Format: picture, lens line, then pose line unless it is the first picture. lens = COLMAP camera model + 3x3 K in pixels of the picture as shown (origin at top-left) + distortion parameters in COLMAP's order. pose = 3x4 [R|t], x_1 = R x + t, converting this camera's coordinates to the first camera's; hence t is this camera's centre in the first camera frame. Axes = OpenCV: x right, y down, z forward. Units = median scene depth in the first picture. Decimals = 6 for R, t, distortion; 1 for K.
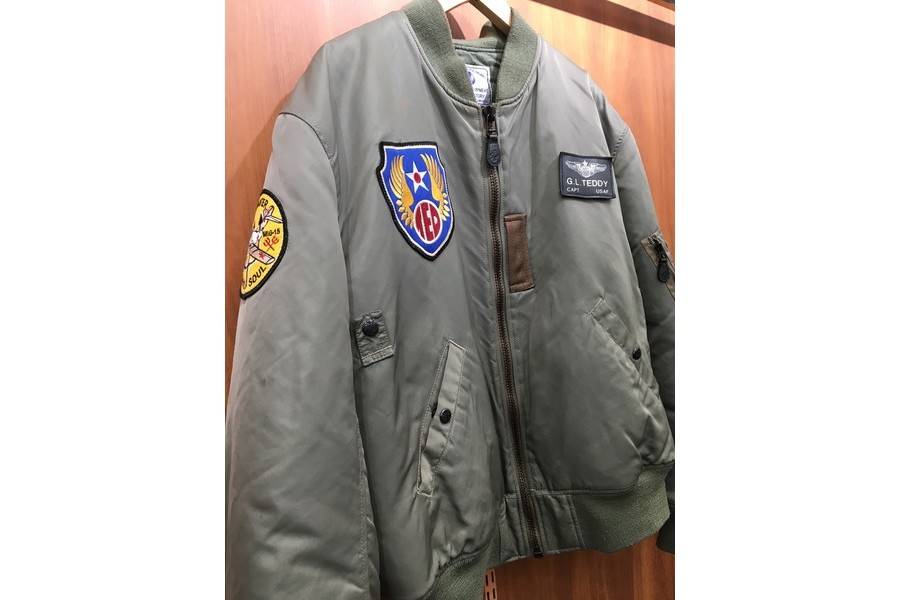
lens RADIAL K [[591.5, 0, 449.9], [0, 591.5, 300.3], [0, 0, 1]] dist [-0.003176, -0.001818]
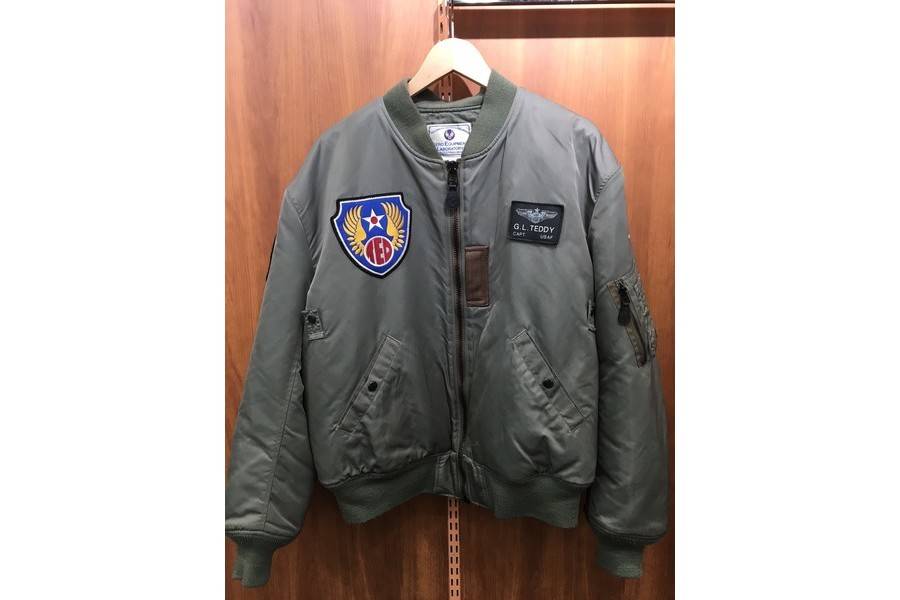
lens RADIAL K [[591.5, 0, 449.7], [0, 591.5, 300.0], [0, 0, 1]] dist [-0.003176, -0.001818]
pose [[0.747862, 0.223140, -0.625229, 0.888531], [-0.109610, 0.970395, 0.215217, -0.303494], [0.654743, -0.092421, 0.750180, 0.025964]]
